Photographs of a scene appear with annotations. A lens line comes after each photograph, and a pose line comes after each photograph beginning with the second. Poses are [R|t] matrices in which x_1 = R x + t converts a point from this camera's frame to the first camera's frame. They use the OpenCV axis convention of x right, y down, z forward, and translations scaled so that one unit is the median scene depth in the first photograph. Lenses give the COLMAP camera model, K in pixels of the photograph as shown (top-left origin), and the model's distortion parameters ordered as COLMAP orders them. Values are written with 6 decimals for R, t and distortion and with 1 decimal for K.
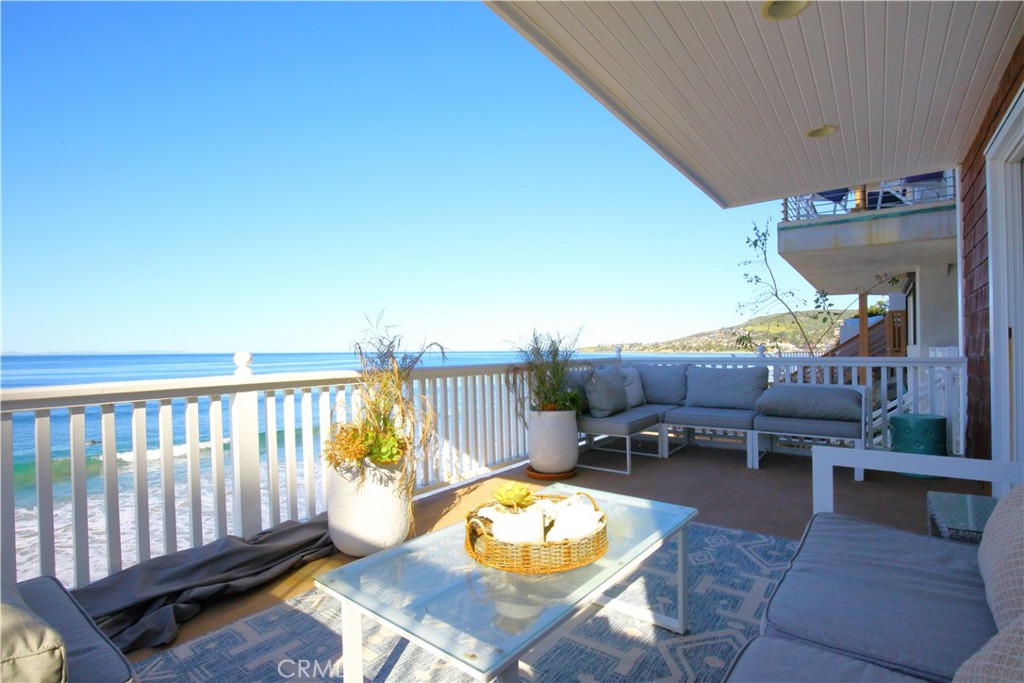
lens RADIAL K [[494.9, 0, 515.0], [0, 494.9, 348.9], [0, 0, 1]] dist [-0.013574, -0.000042]
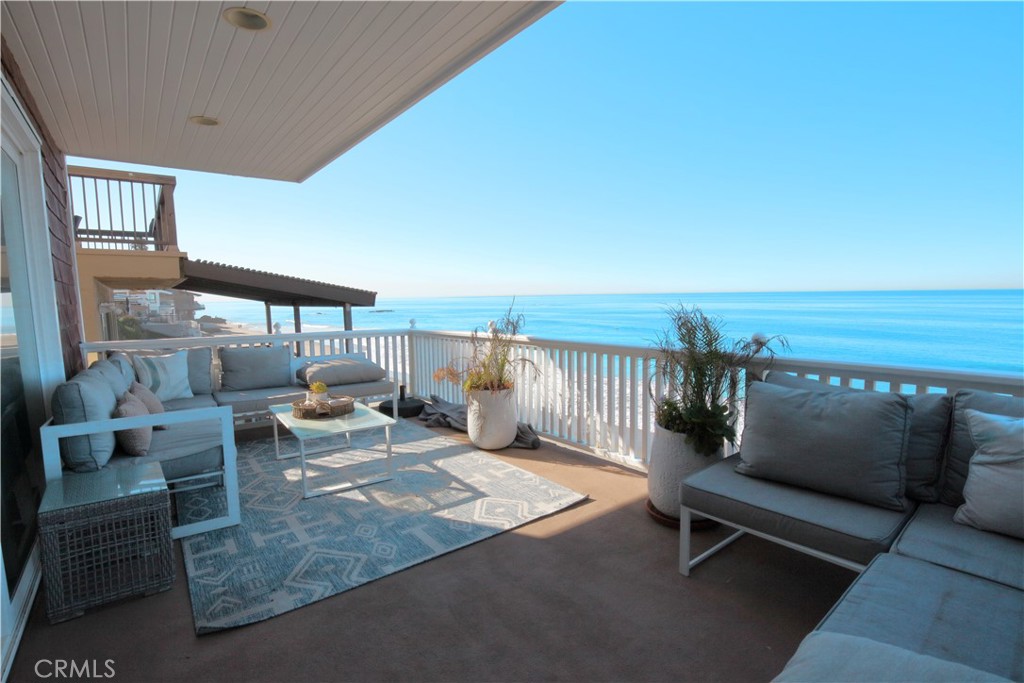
lens RADIAL K [[494.9, 0, 516.1], [0, 494.9, 341.7], [0, 0, 1]] dist [-0.013574, -0.000042]
pose [[-0.270602, 0.098744, -0.957614, 1.408097], [0.021482, 0.995097, 0.096539, -0.108172], [0.962452, 0.005552, -0.271397, 1.746404]]
